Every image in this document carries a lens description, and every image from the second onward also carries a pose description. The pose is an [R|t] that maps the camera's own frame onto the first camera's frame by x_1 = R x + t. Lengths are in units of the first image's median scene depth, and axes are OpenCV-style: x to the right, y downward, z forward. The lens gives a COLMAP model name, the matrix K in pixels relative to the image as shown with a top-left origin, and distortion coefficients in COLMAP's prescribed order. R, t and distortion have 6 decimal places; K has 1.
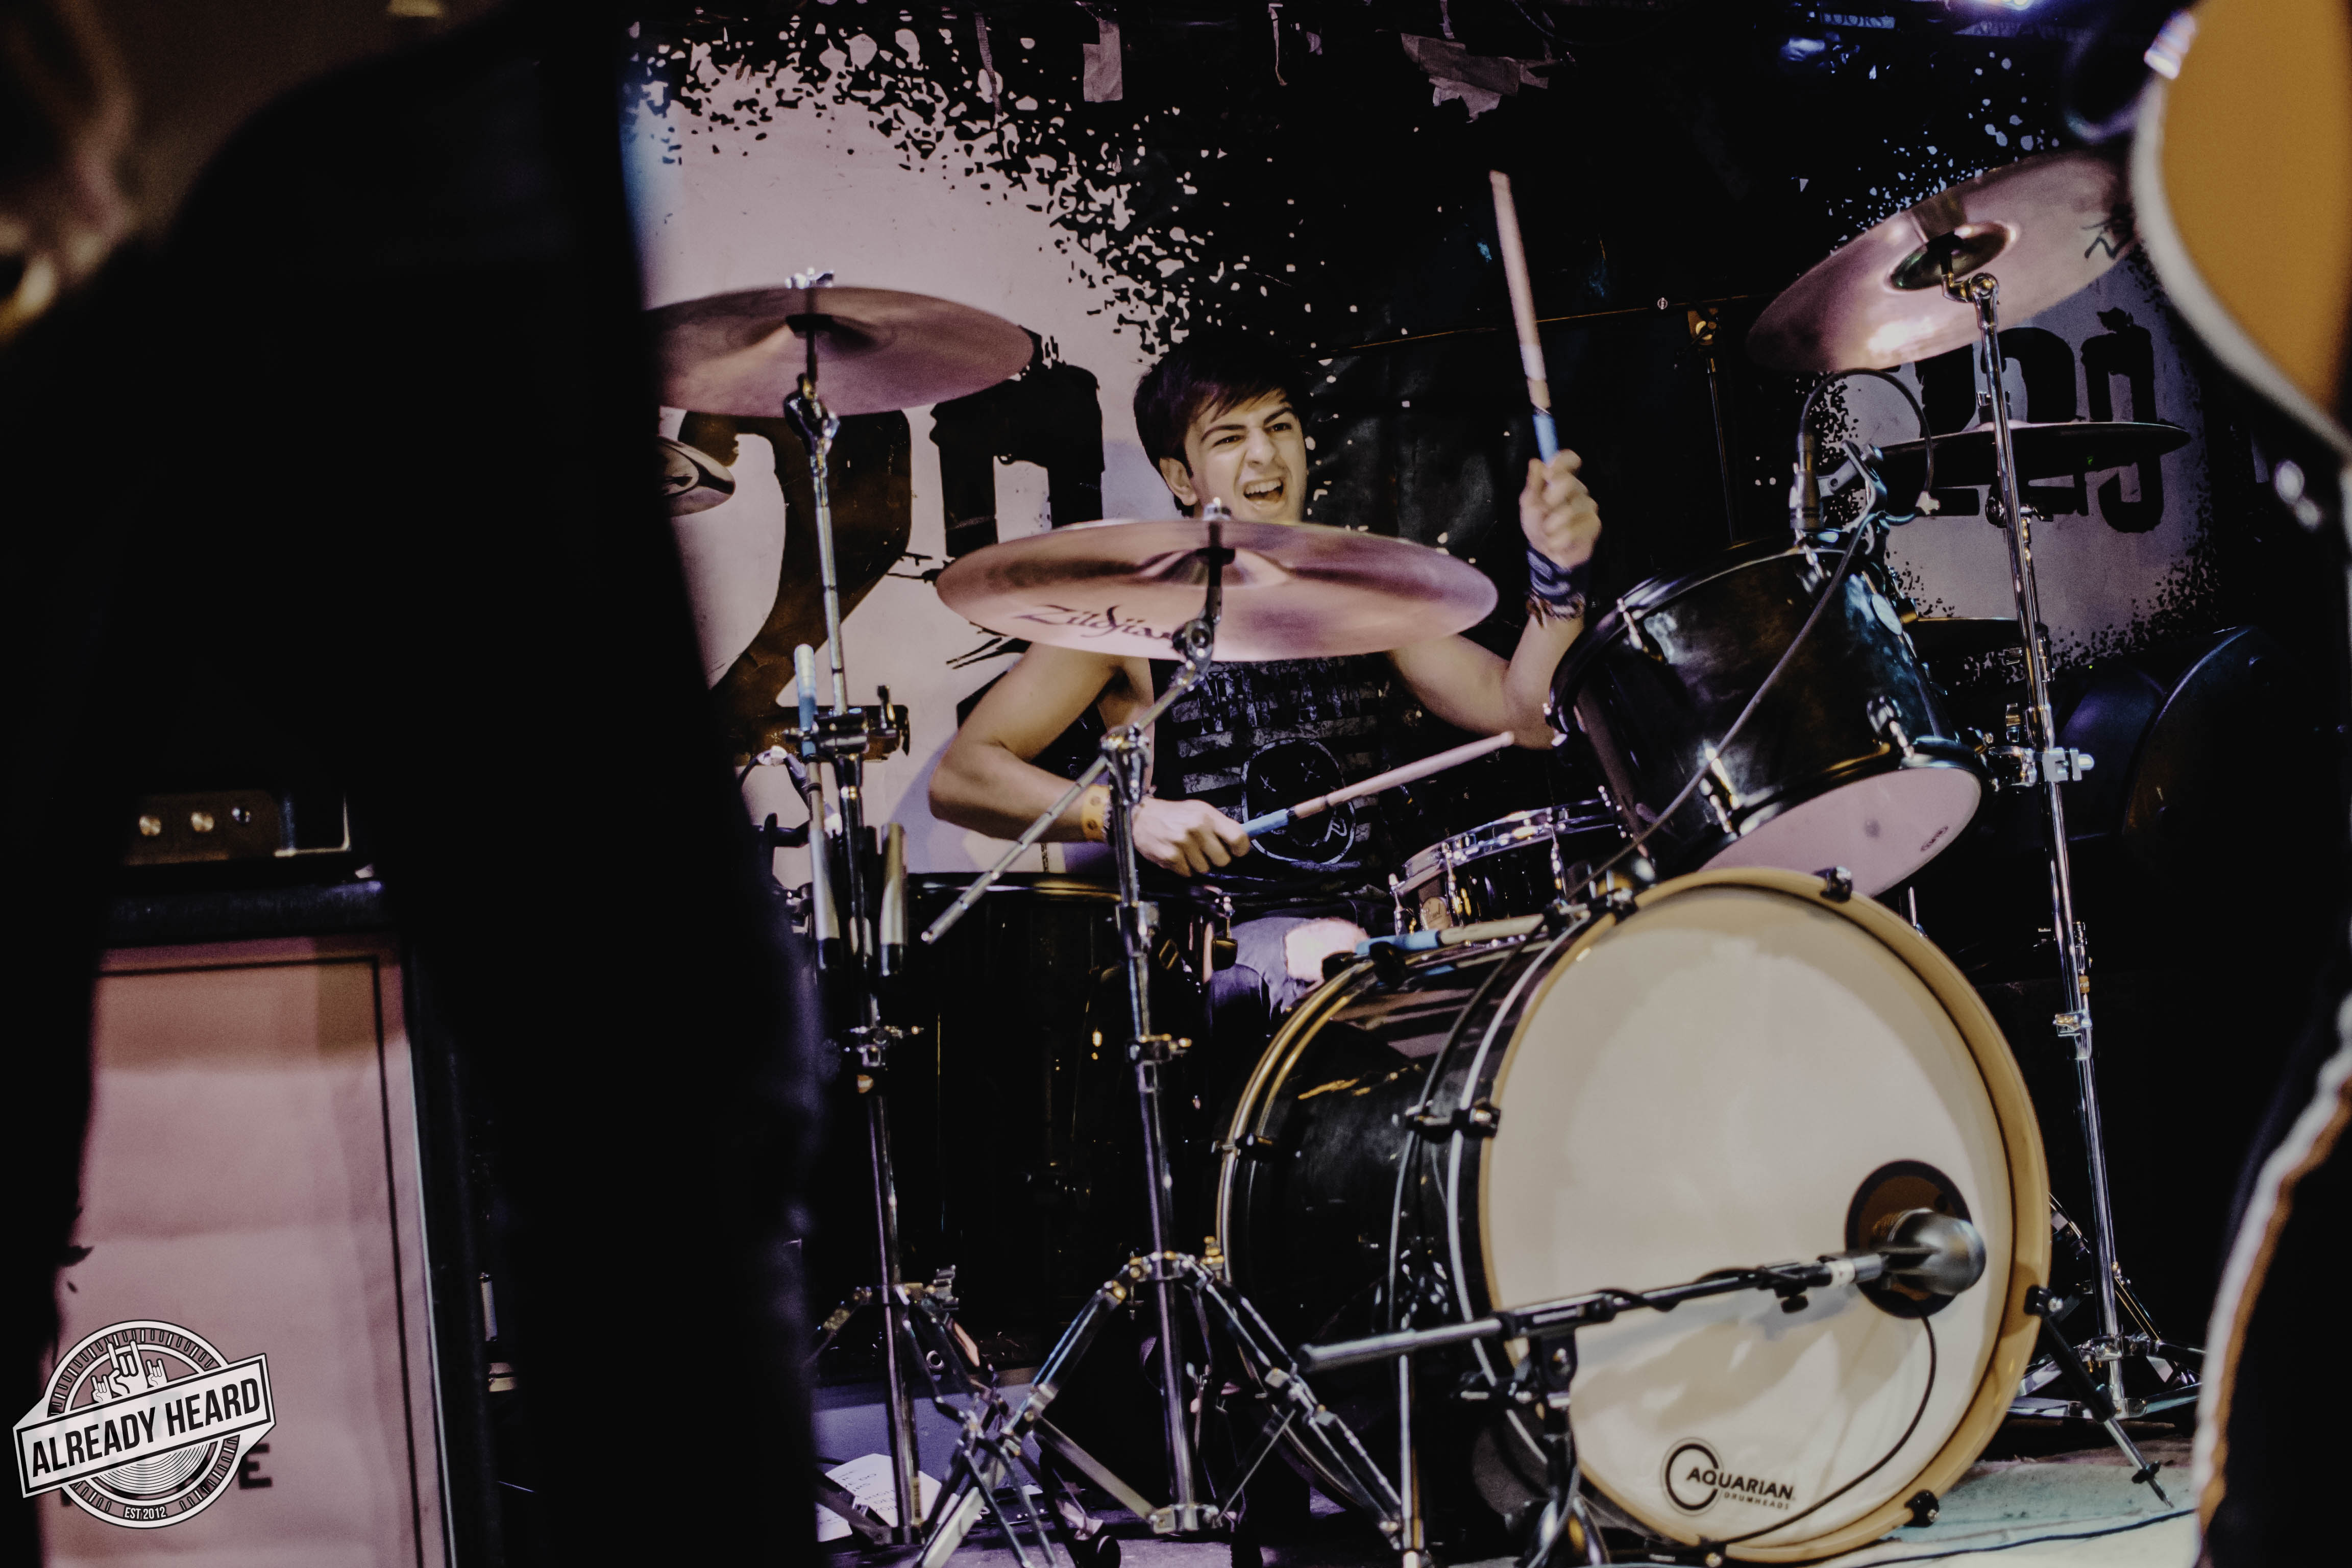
lens RADIAL K [[3670.2, 0, 1168.0], [0, 3670.2, 784.1], [0, 0, 1]] dist [-0.152887, 0.000000]
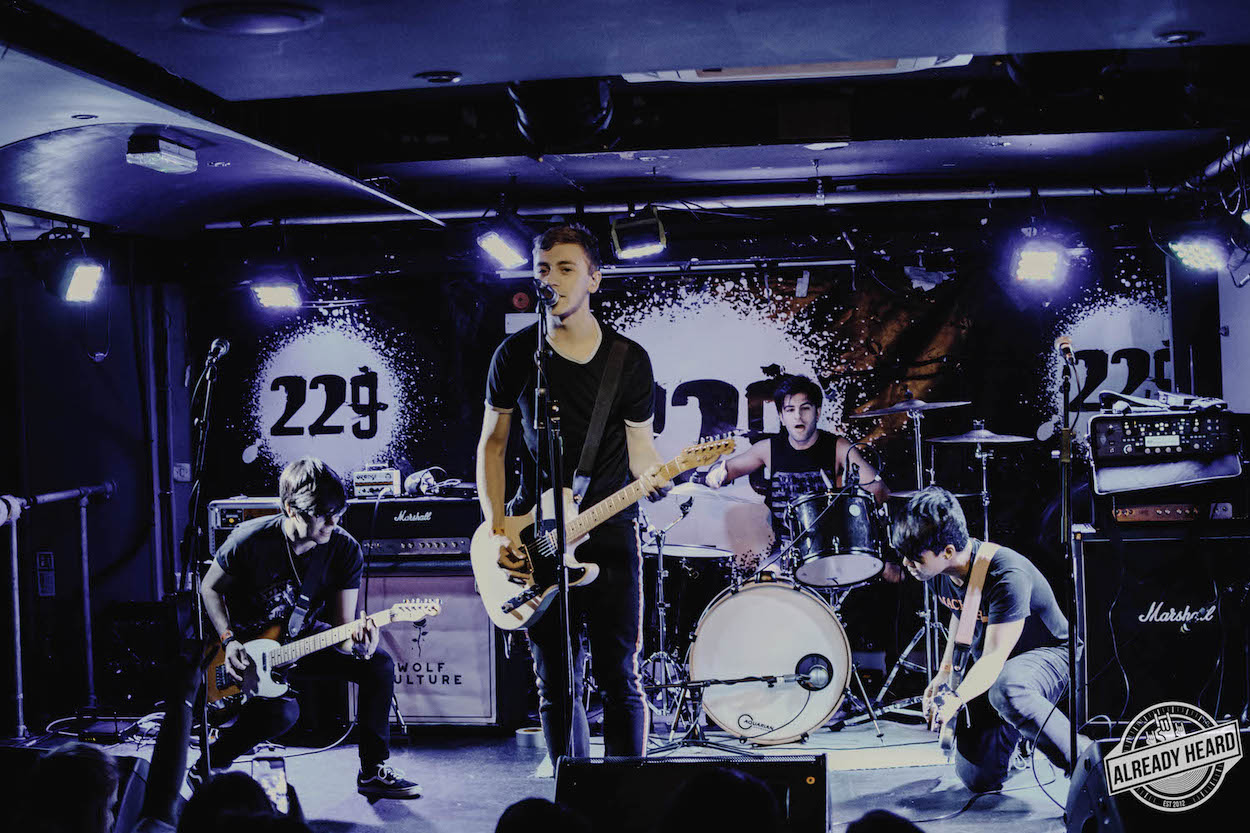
lens RADIAL K [[1950.6, 0, 625.4], [0, 1950.6, 417.9], [0, 0, 1]] dist [-0.152887, 0.000000]
pose [[0.863635, 0.063173, -0.500143, 0.775870], [0.001429, 0.991806, 0.127743, -0.312166], [0.504115, -0.111038, 0.856469, -0.681328]]
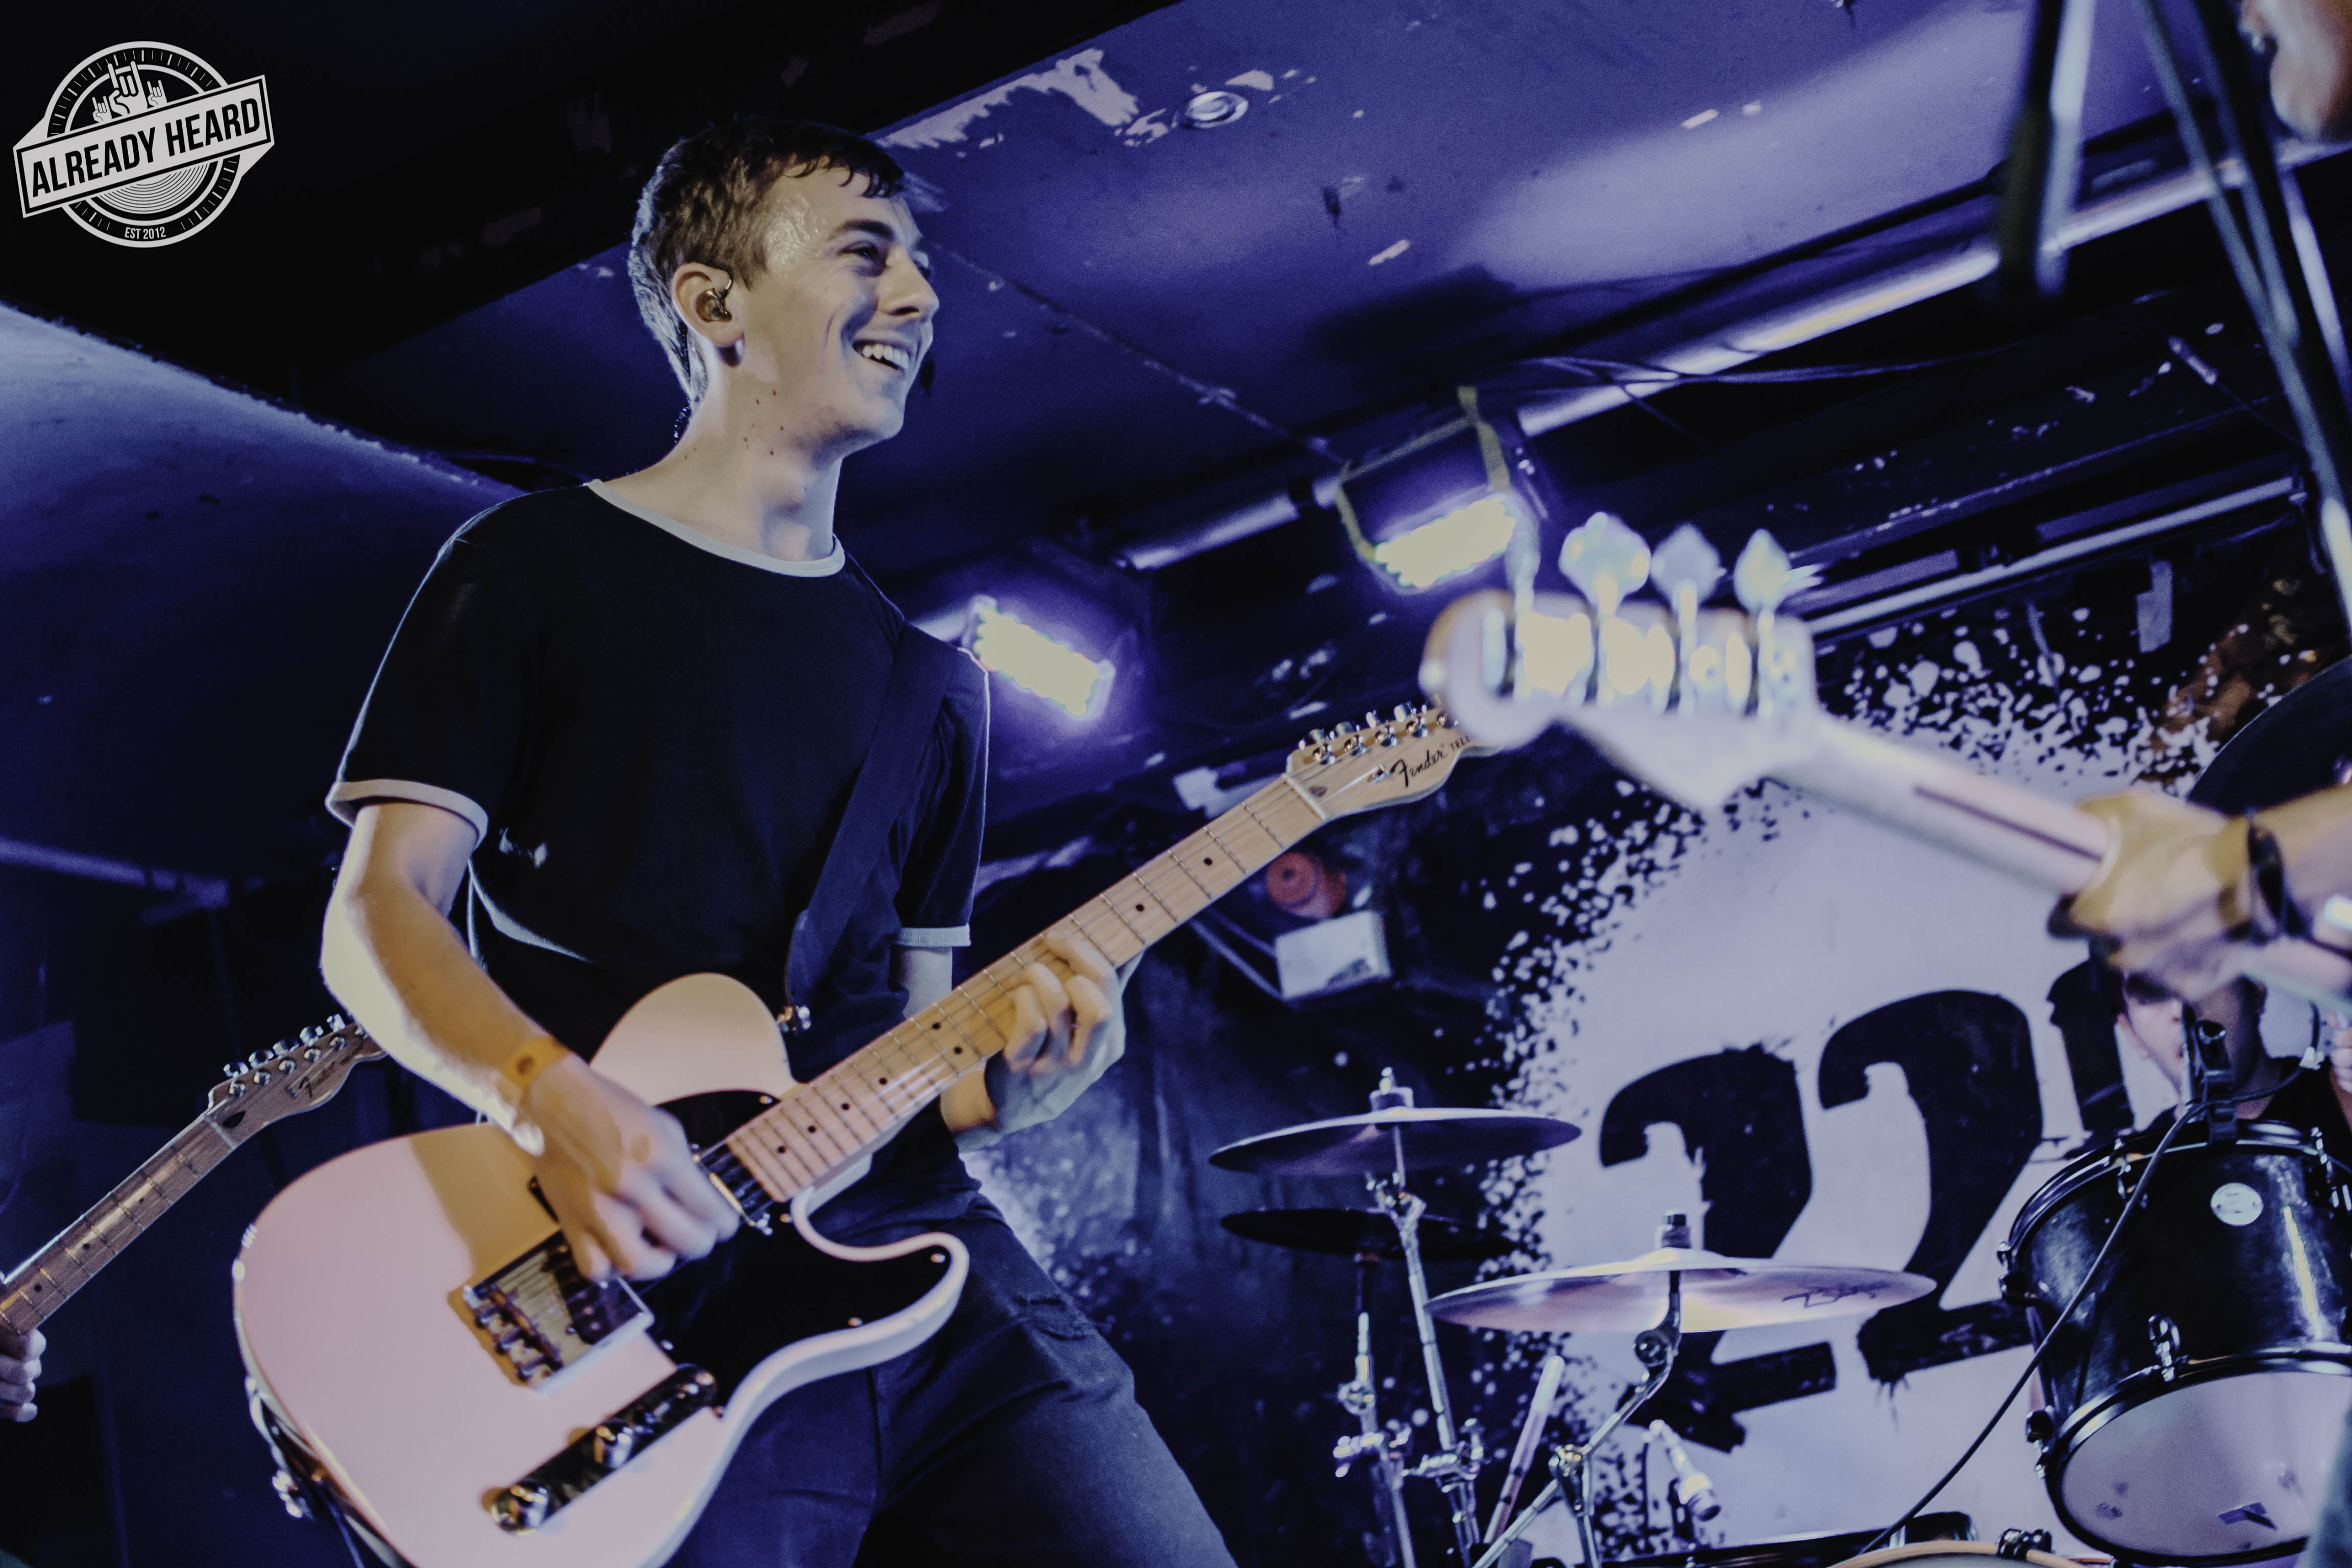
lens RADIAL K [[3670.2, 0, 1168.6], [0, 3670.2, 778.4], [0, 0, 1]] dist [-0.152887, 0.000000]
pose [[0.597168, -0.242396, -0.764614, 0.587758], [0.188667, 0.968948, -0.159824, -0.042994], [0.779612, -0.048815, 0.624357, 0.155310]]
